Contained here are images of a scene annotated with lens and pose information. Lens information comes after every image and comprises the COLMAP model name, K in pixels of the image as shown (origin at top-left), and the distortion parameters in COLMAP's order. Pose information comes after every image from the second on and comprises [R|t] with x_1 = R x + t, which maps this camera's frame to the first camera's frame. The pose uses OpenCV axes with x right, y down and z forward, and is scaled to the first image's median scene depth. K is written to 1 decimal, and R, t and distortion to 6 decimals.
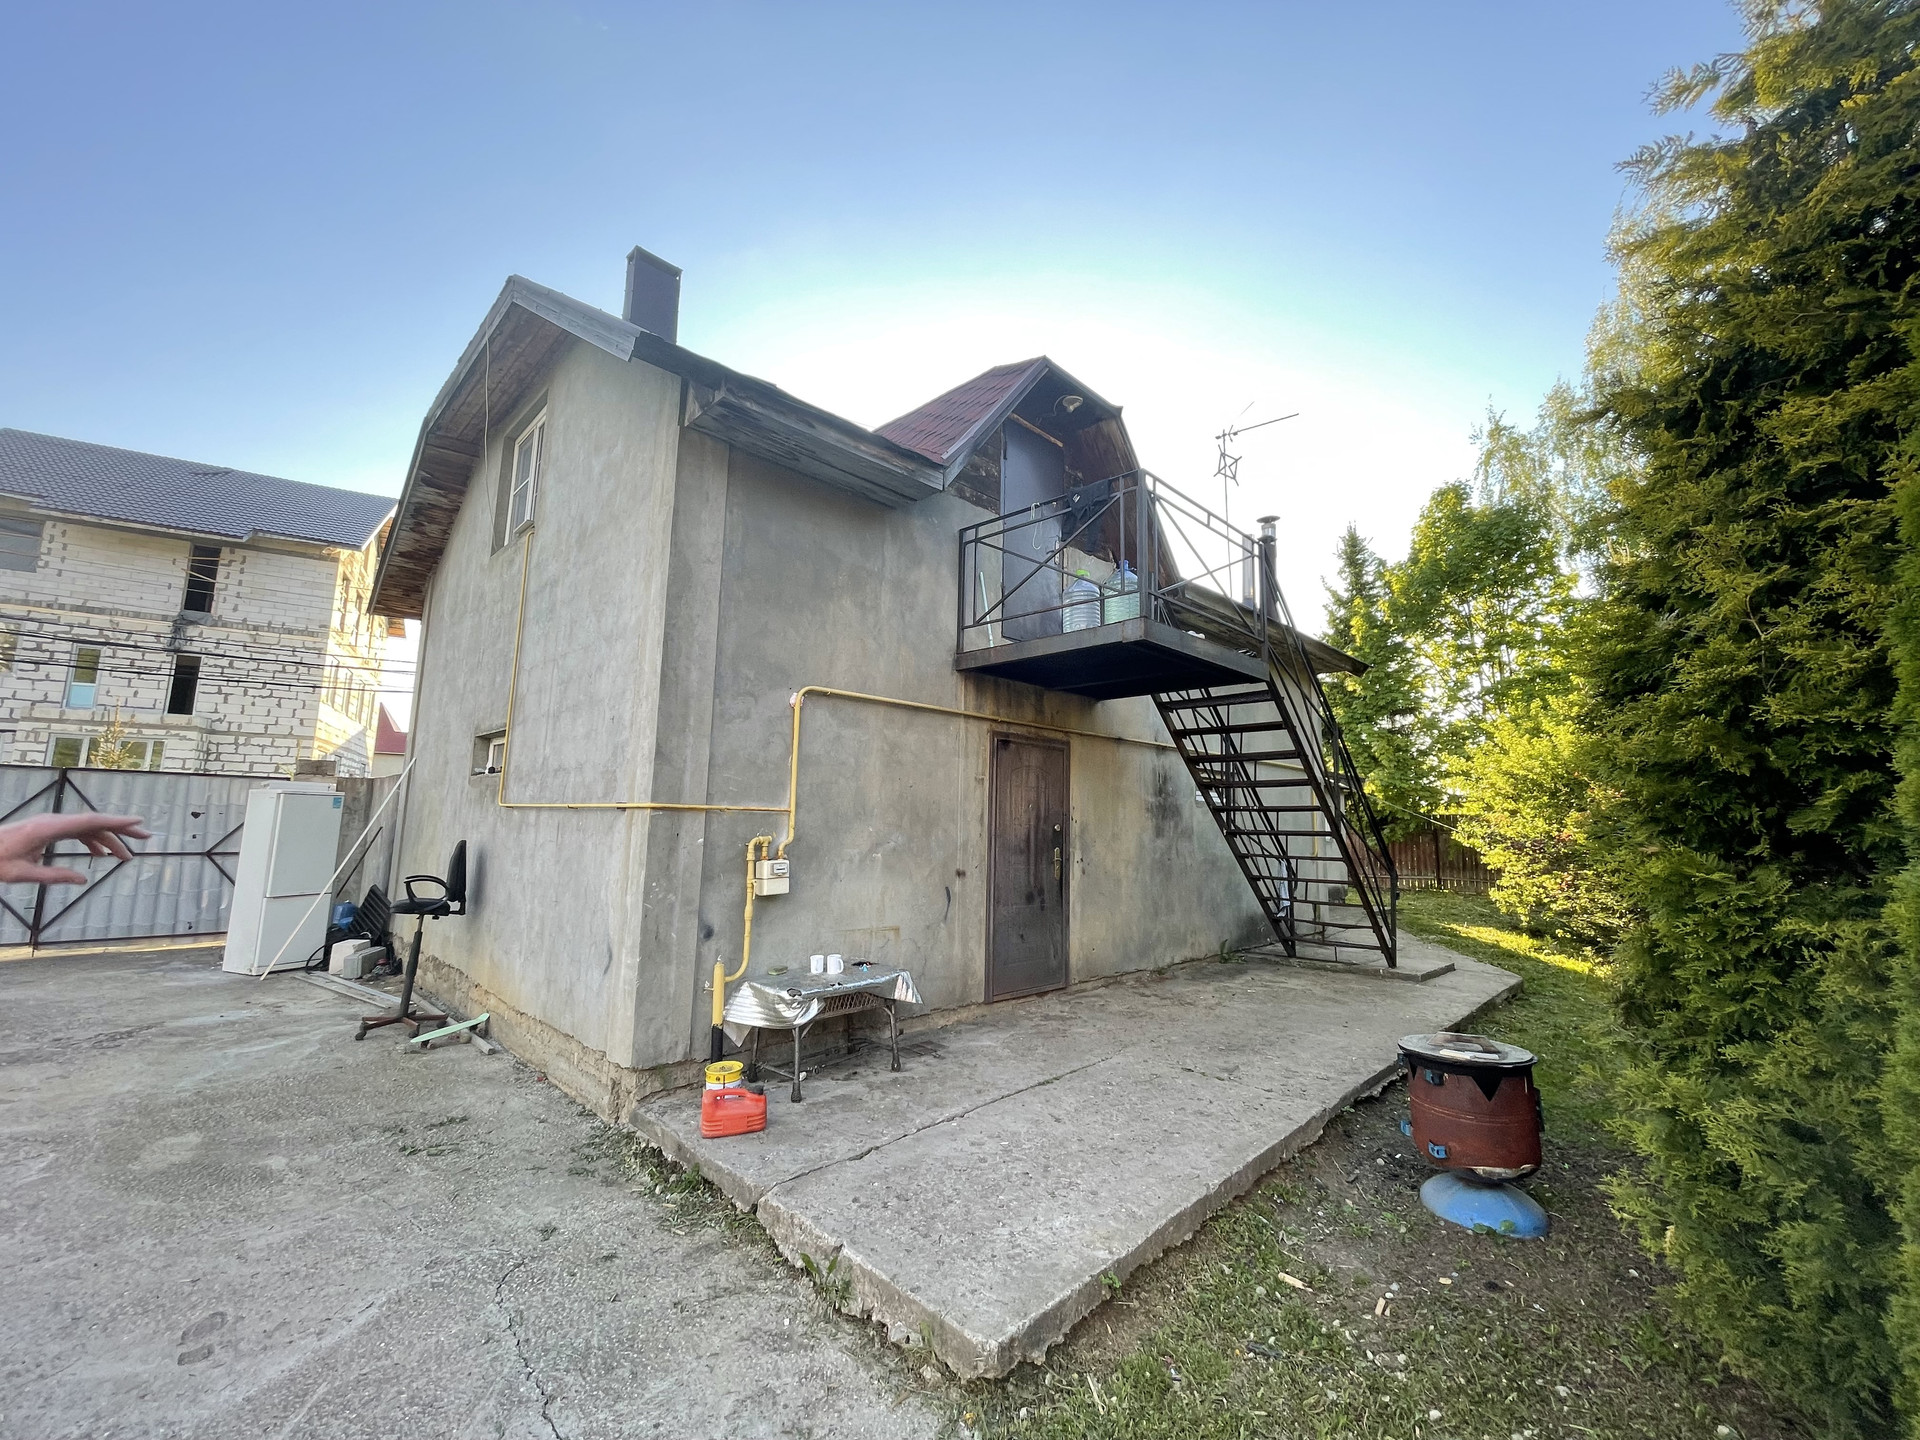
lens RADIAL K [[774.1, 0, 964.2], [0, 774.1, 718.7], [0, 0, 1]] dist [-0.003407, 0.000064]
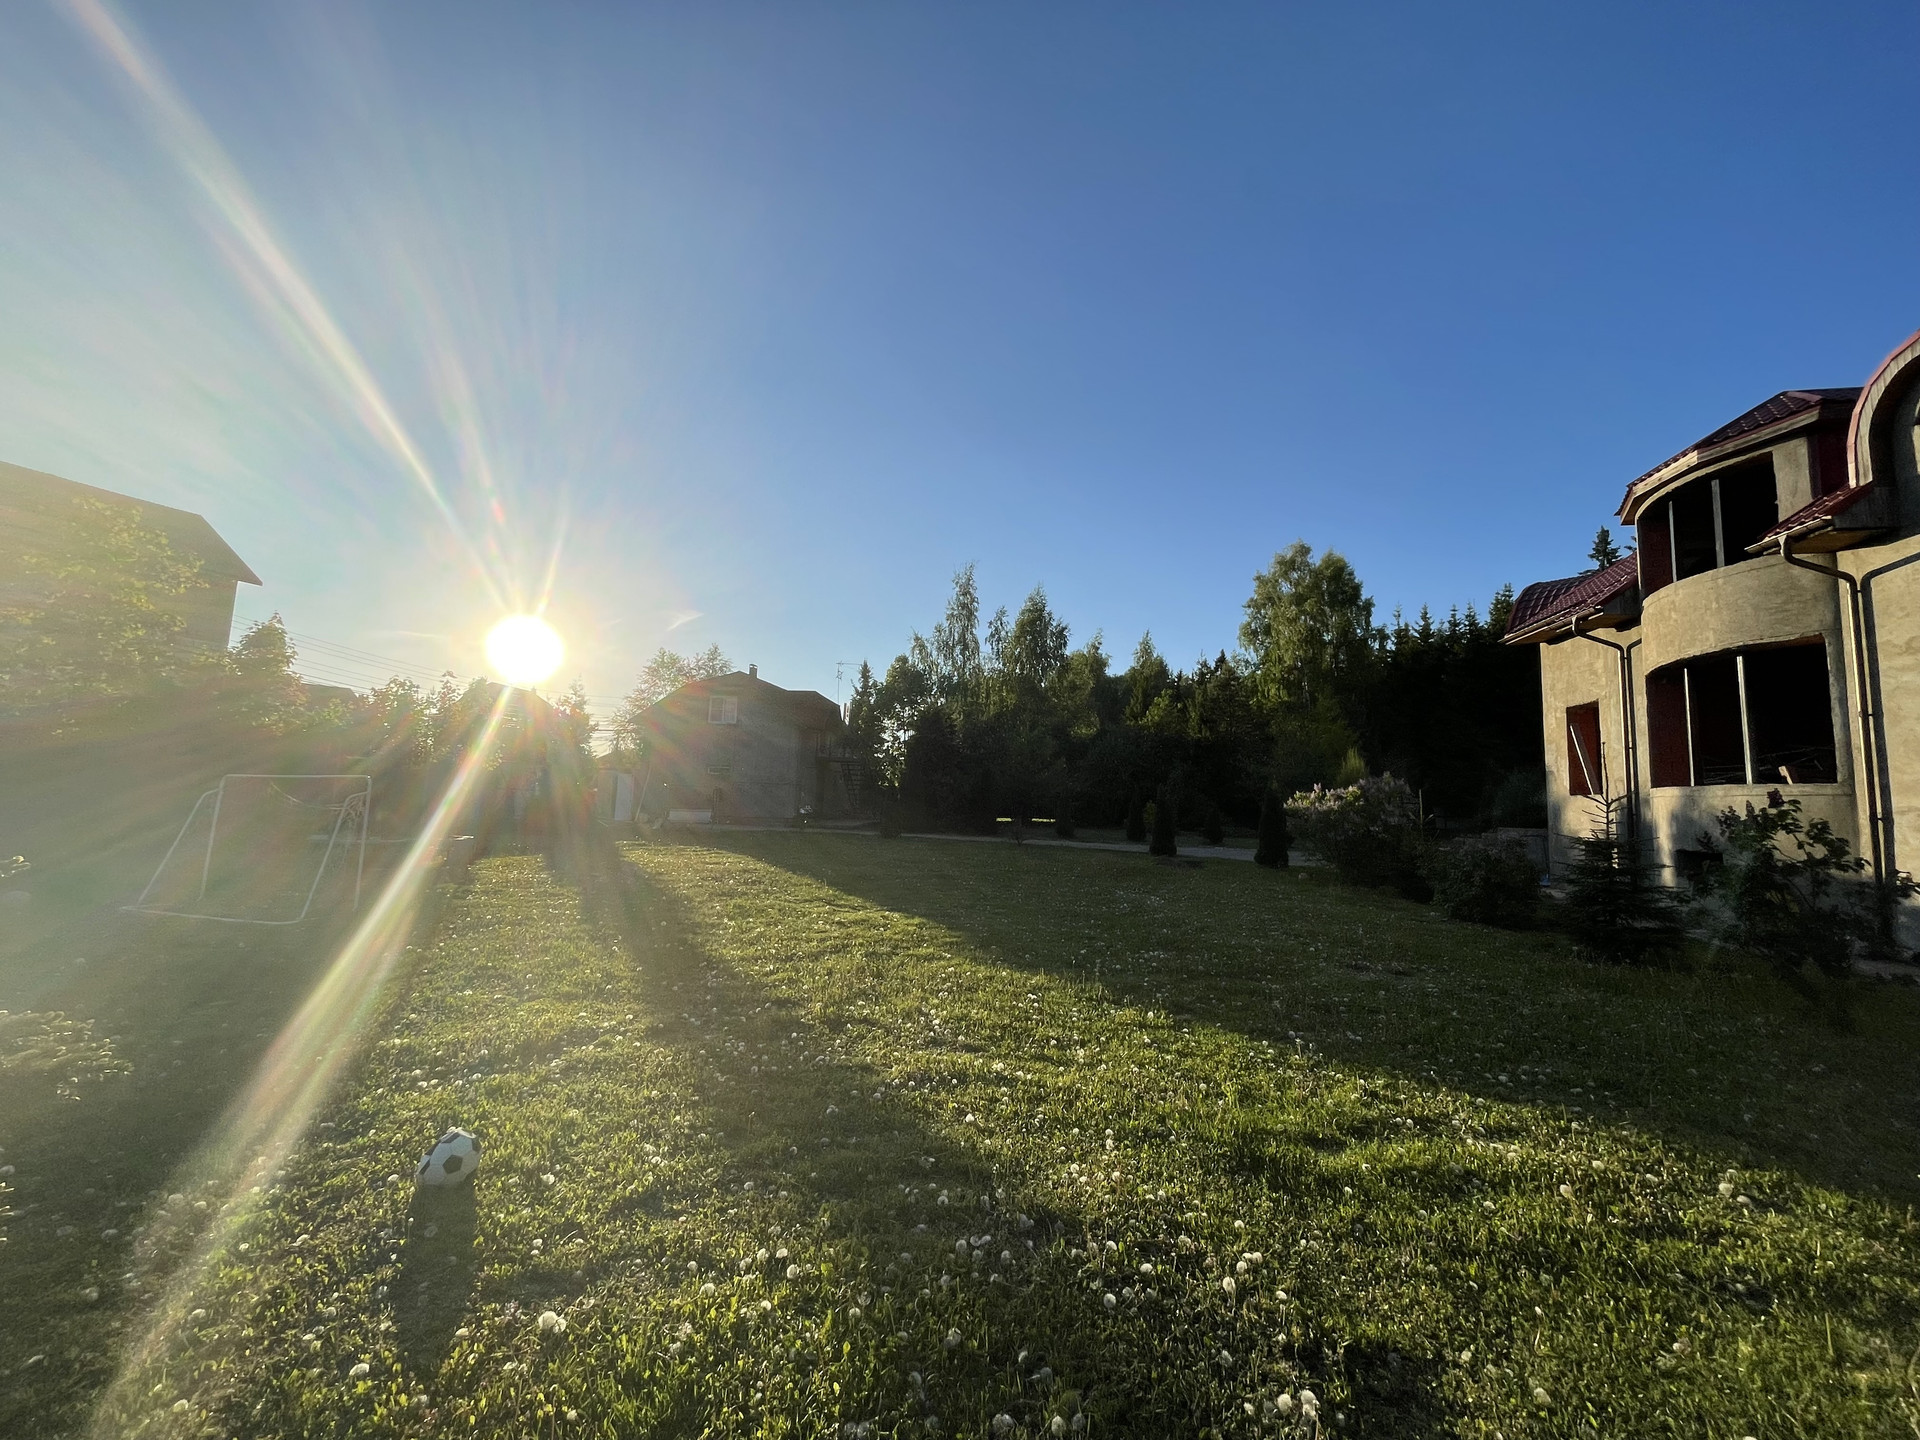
lens RADIAL K [[774.1, 0, 958.3], [0, 774.1, 717.4], [0, 0, 1]] dist [-0.003407, 0.000064]
pose [[0.801614, 0.073379, 0.593321, -2.009419], [-0.101891, 0.994688, 0.014643, -0.442770], [-0.589095, -0.072192, 0.804833, -3.280666]]
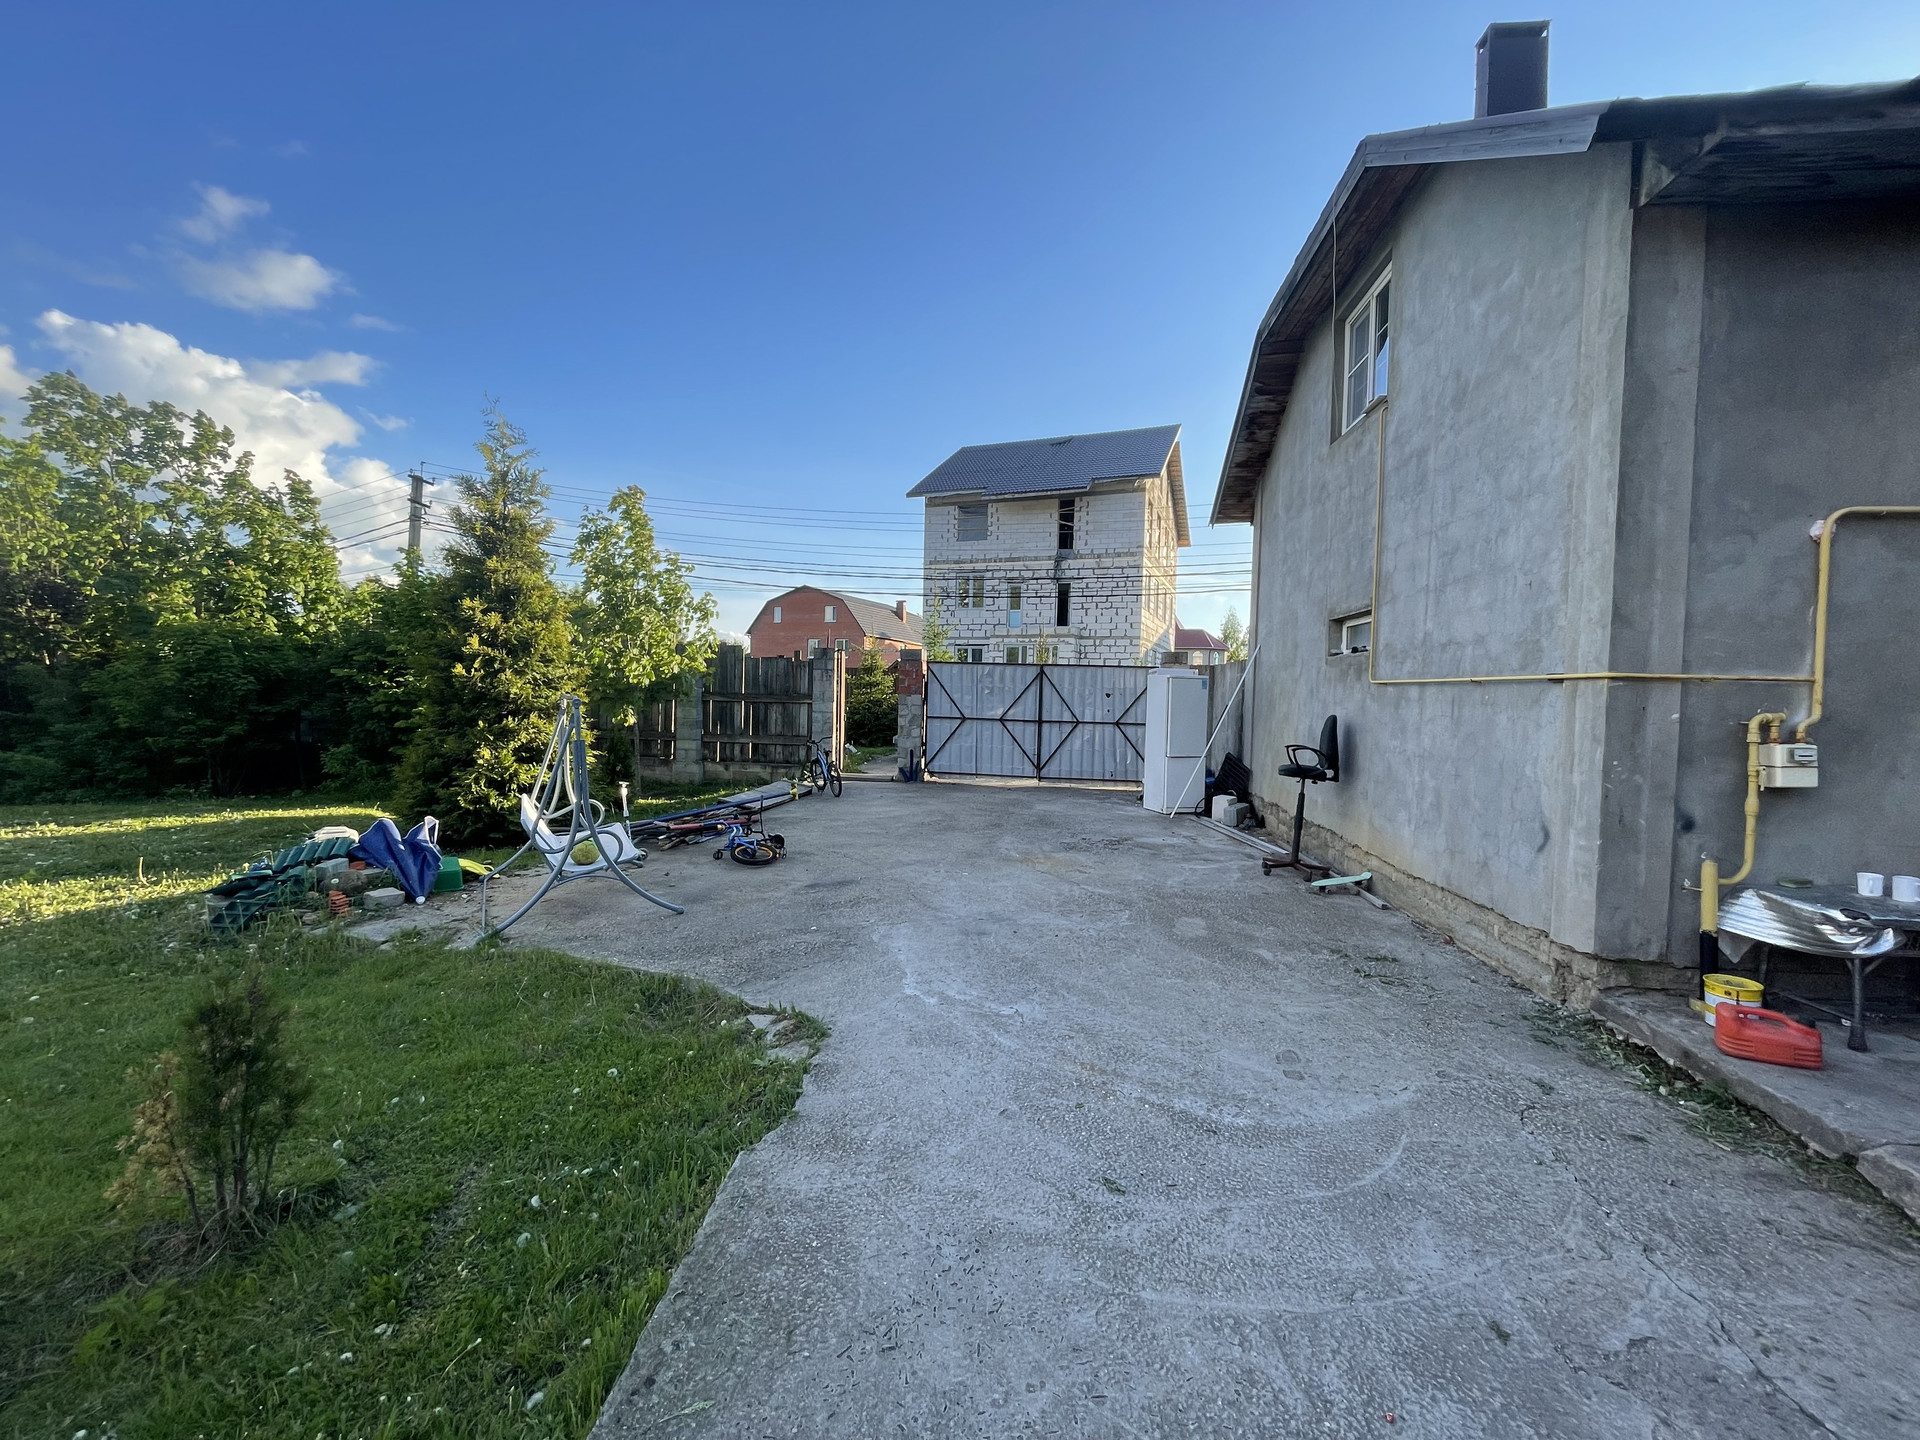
lens RADIAL K [[774.1, 0, 958.9], [0, 774.1, 718.9], [0, 0, 1]] dist [-0.003407, 0.000064]
pose [[0.617066, 0.021158, -0.786627, -0.092482], [0.095886, 0.990168, 0.101850, 0.000148], [0.781047, -0.138275, 0.608970, -0.068573]]
